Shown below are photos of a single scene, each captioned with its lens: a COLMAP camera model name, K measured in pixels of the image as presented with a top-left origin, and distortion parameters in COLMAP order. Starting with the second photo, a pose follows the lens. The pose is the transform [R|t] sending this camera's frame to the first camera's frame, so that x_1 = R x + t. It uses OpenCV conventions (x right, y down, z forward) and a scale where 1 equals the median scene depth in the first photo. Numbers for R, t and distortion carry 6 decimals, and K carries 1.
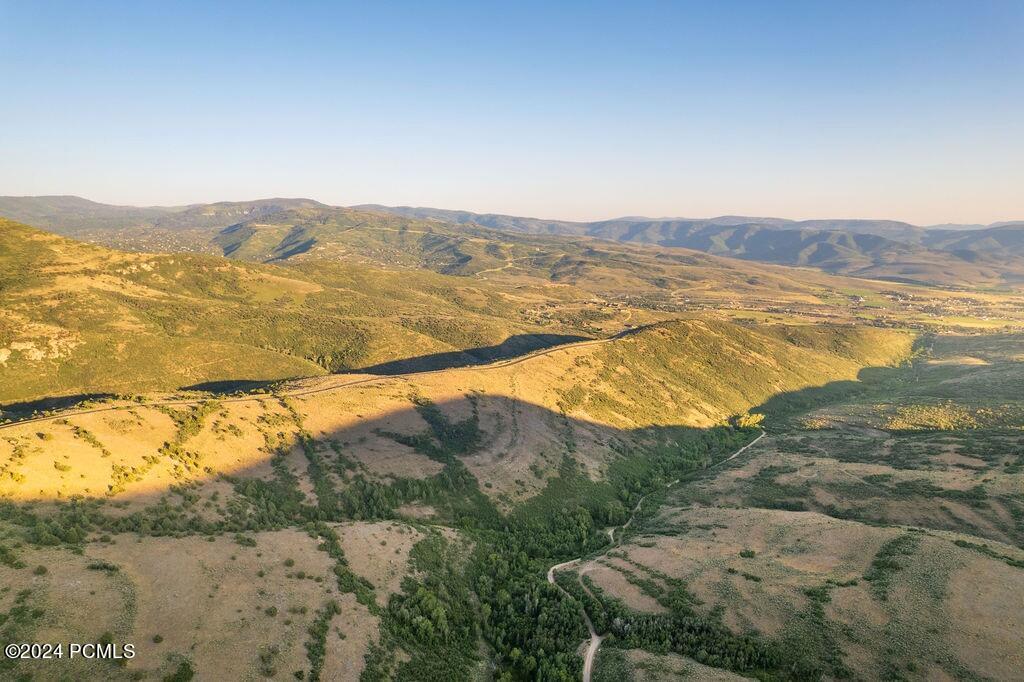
lens RADIAL K [[656.3, 0, 514.1], [0, 656.3, 344.3], [0, 0, 1]] dist [-0.079955, 0.071601]
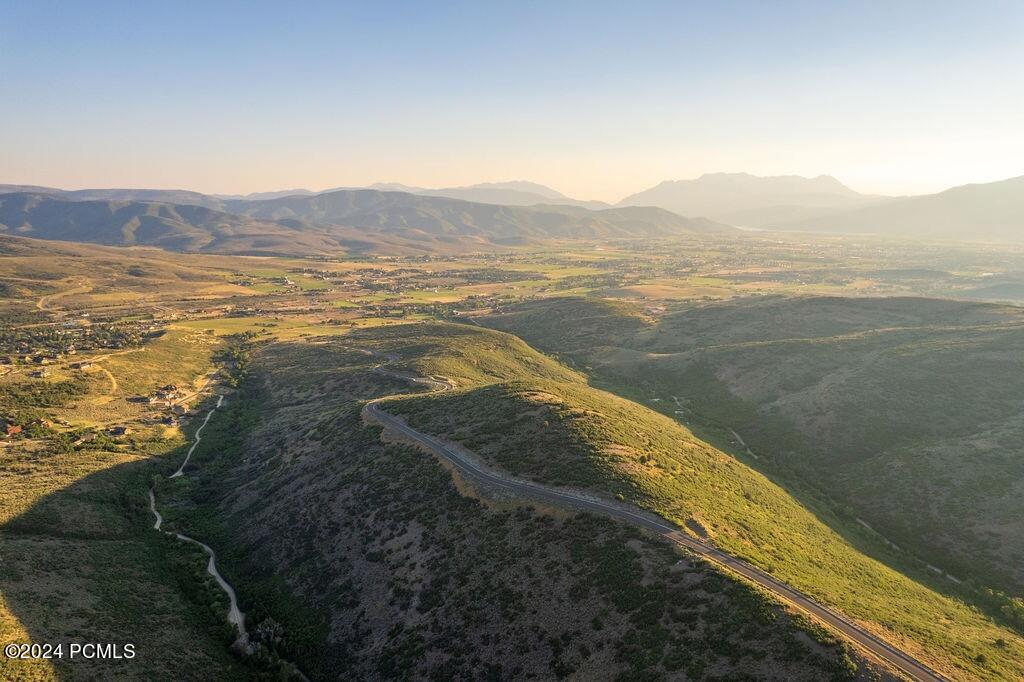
lens RADIAL K [[656.3, 0, 513.9], [0, 656.3, 345.4], [0, 0, 1]] dist [-0.079955, 0.071601]
pose [[0.504639, -0.182523, 0.843816, -0.076122], [0.143887, 0.981507, 0.126255, -0.083440], [-0.851256, 0.057701, 0.521569, 0.483358]]
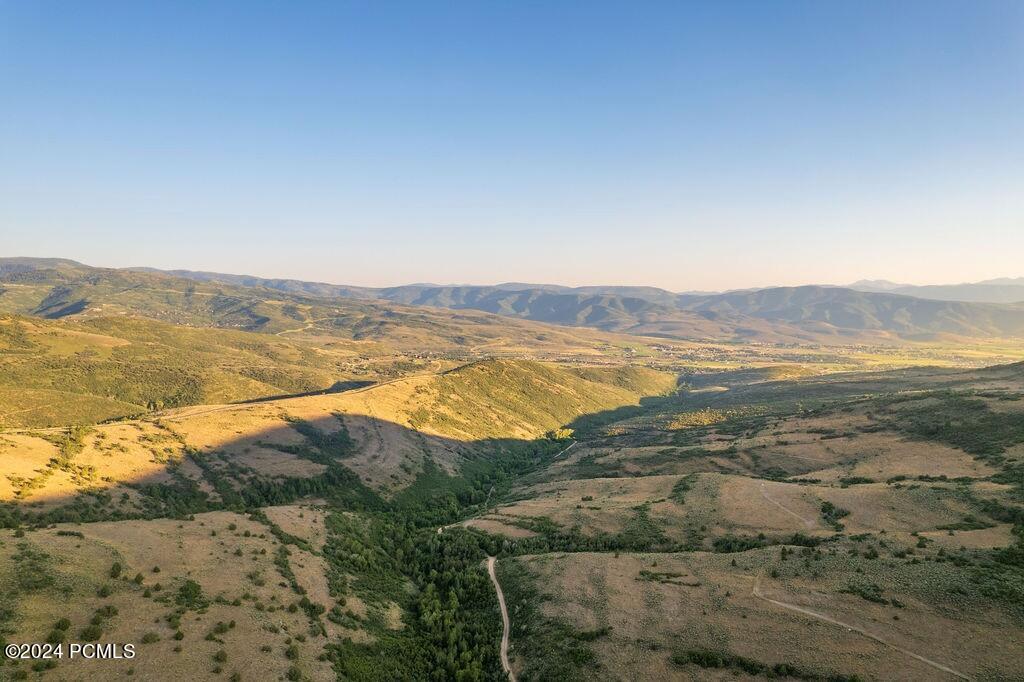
lens RADIAL K [[656.3, 0, 513.4], [0, 656.3, 343.7], [0, 0, 1]] dist [-0.079955, 0.071601]
pose [[0.949757, -0.017518, 0.312498, -0.043140], [0.049474, 0.994283, -0.094626, 0.027686], [-0.309054, 0.105332, 0.945194, -0.055767]]
